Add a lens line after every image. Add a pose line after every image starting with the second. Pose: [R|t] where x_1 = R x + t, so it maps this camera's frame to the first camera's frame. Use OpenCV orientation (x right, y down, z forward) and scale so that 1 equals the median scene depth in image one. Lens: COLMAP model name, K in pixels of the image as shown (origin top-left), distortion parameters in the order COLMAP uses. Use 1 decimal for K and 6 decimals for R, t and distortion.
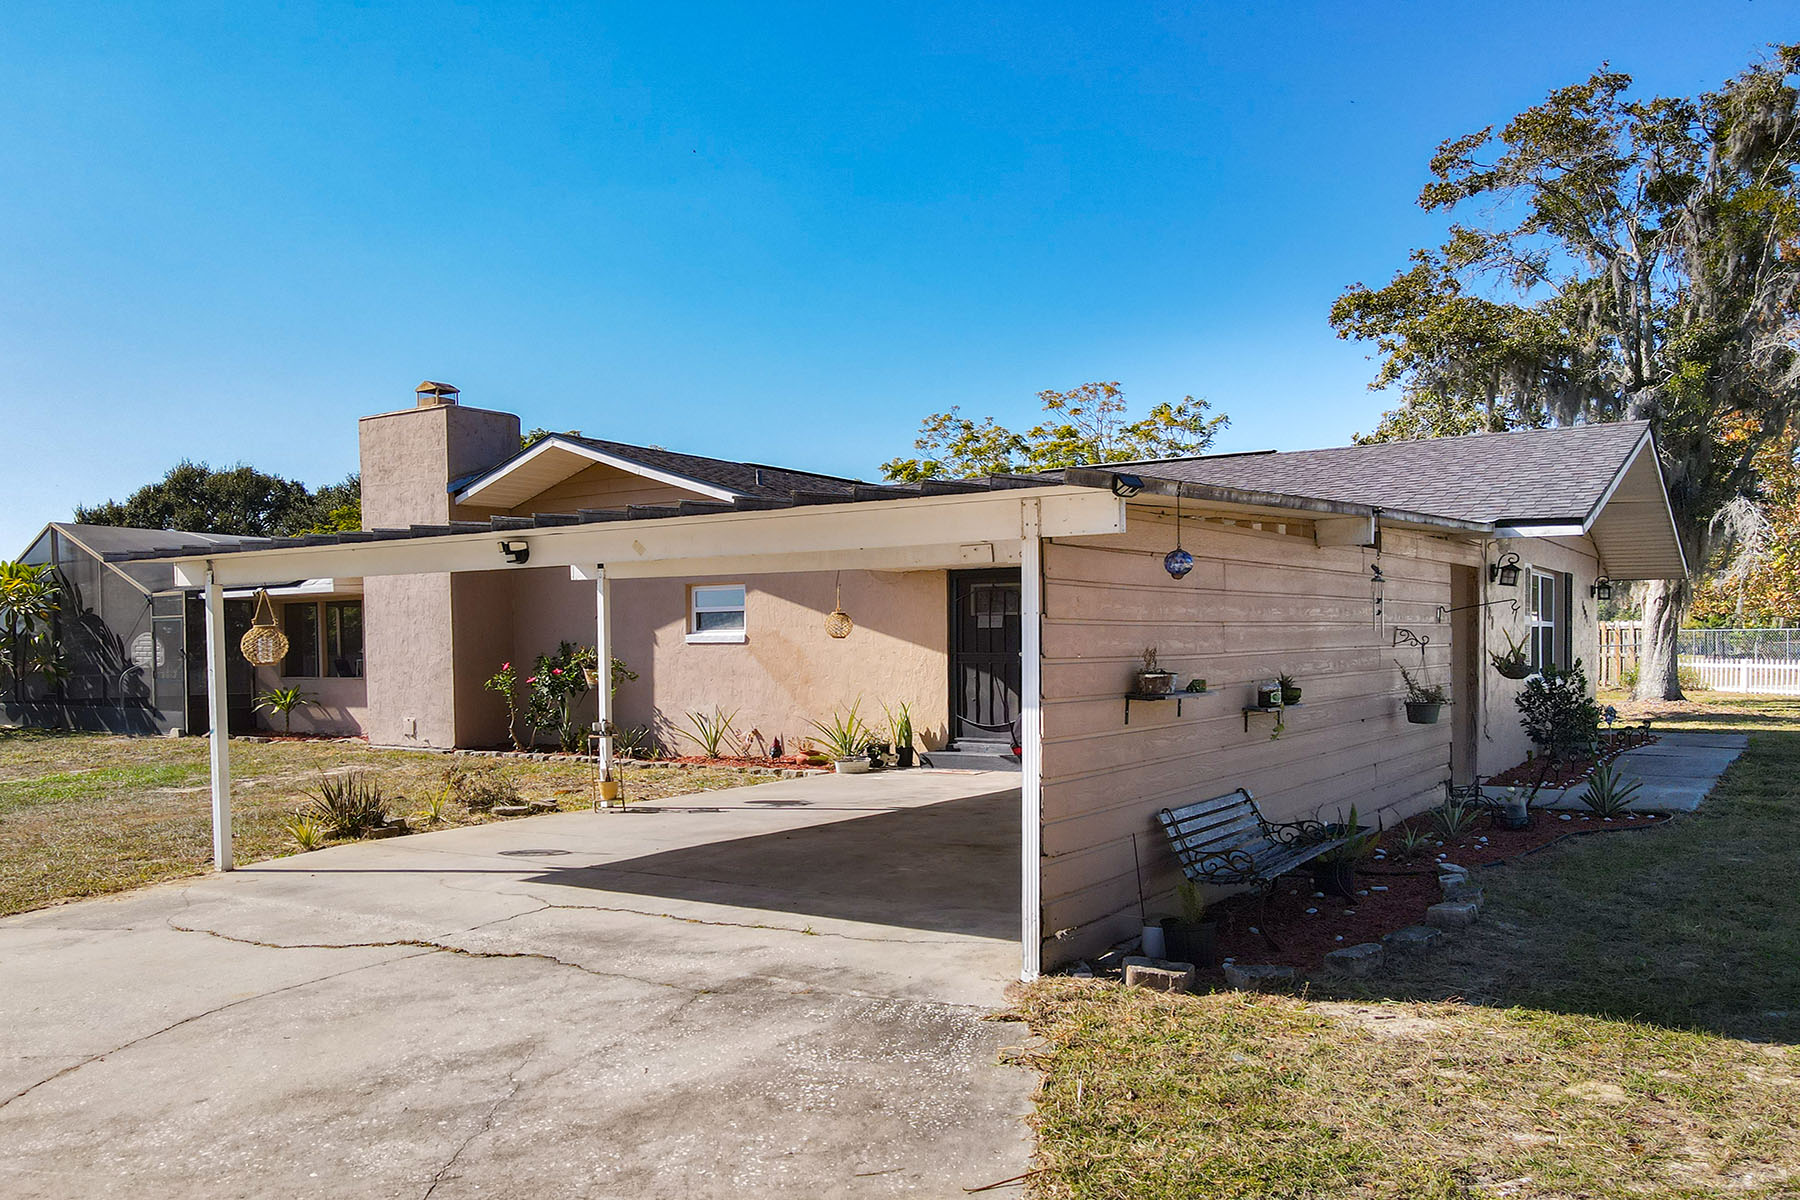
lens RADIAL K [[1280.8, 0, 901.3], [0, 1280.8, 635.0], [0, 0, 1]] dist [0.002051, 0.004839]
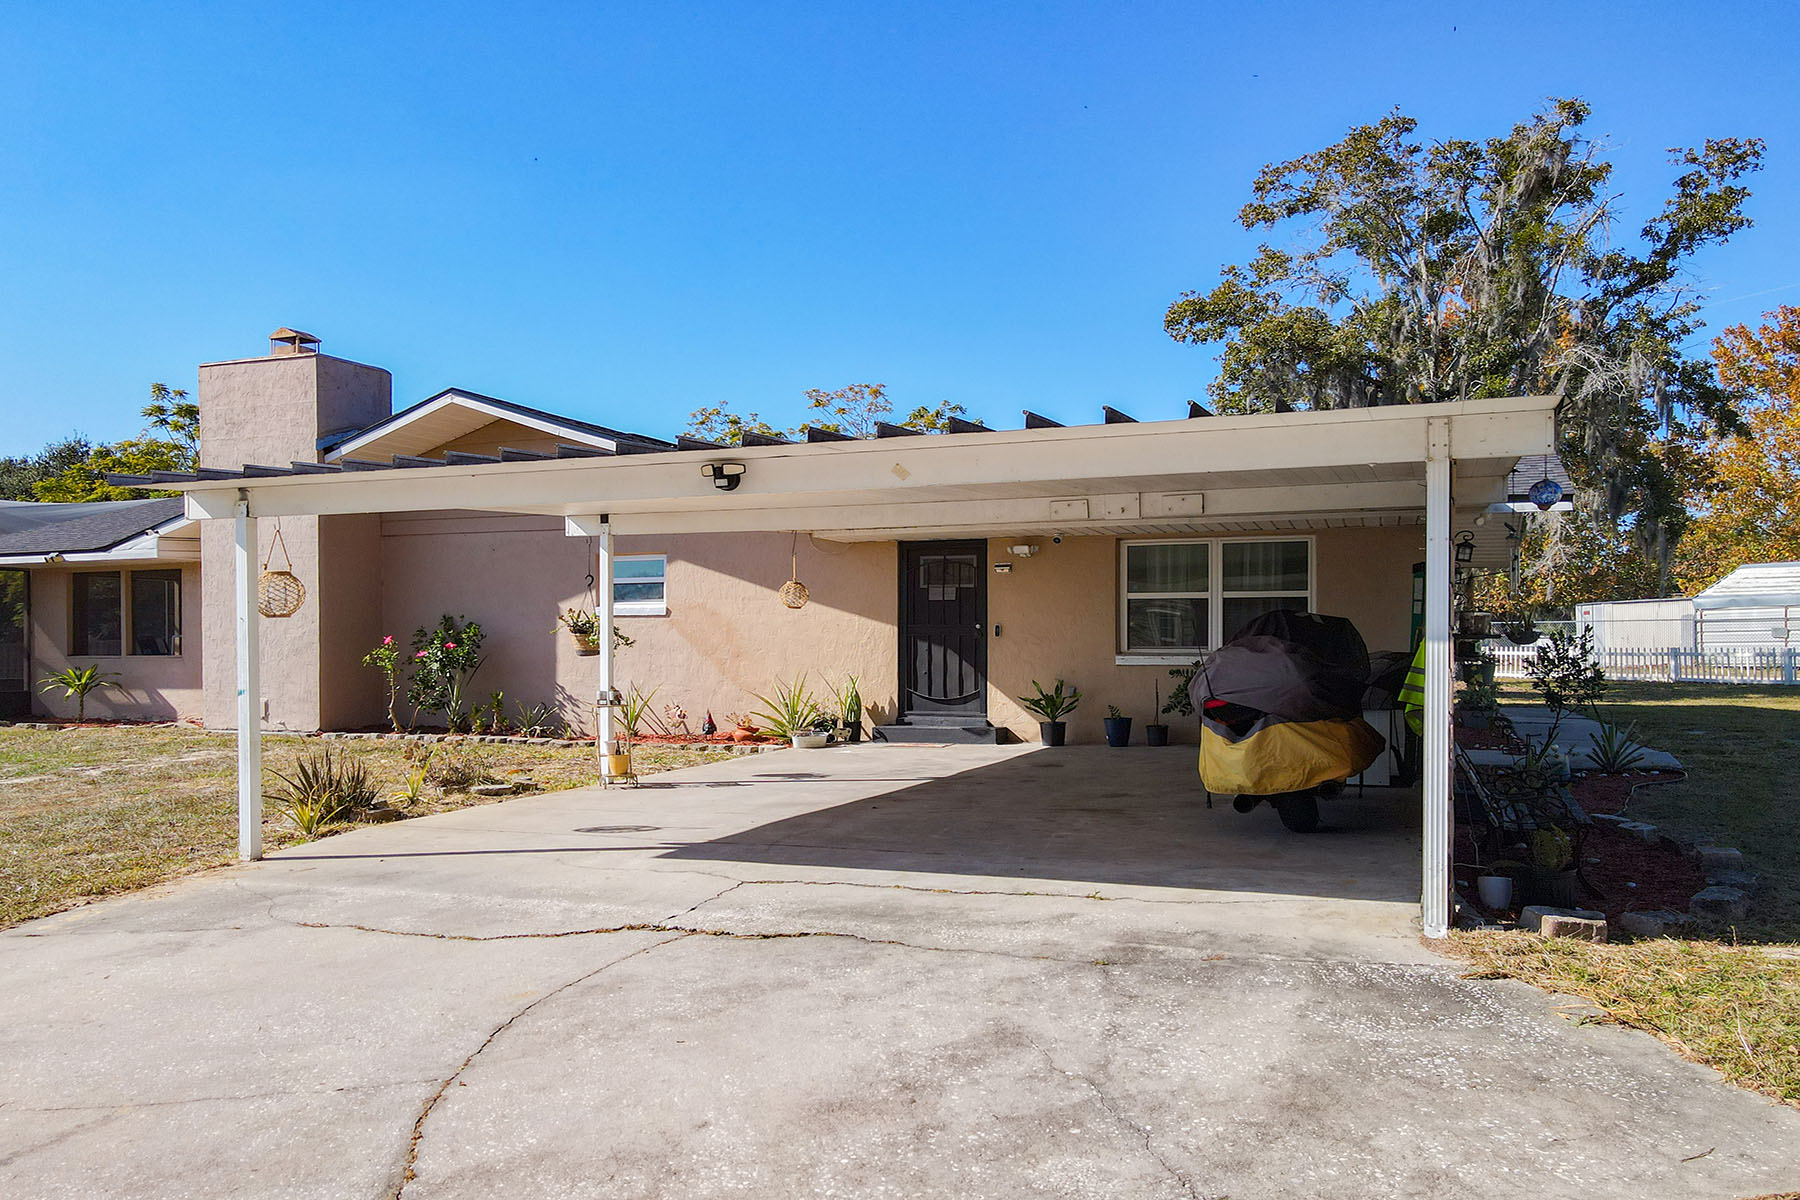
lens RADIAL K [[1245.3, 0, 900.0], [0, 1245.3, 600.0], [0, 0, 1]] dist [0.007024, 0.039982]
pose [[0.980204, 0.011522, 0.197657, -0.153397], [-0.007059, 0.999704, -0.023267, 0.016910], [-0.197867, 0.021411, 0.979995, 0.061927]]
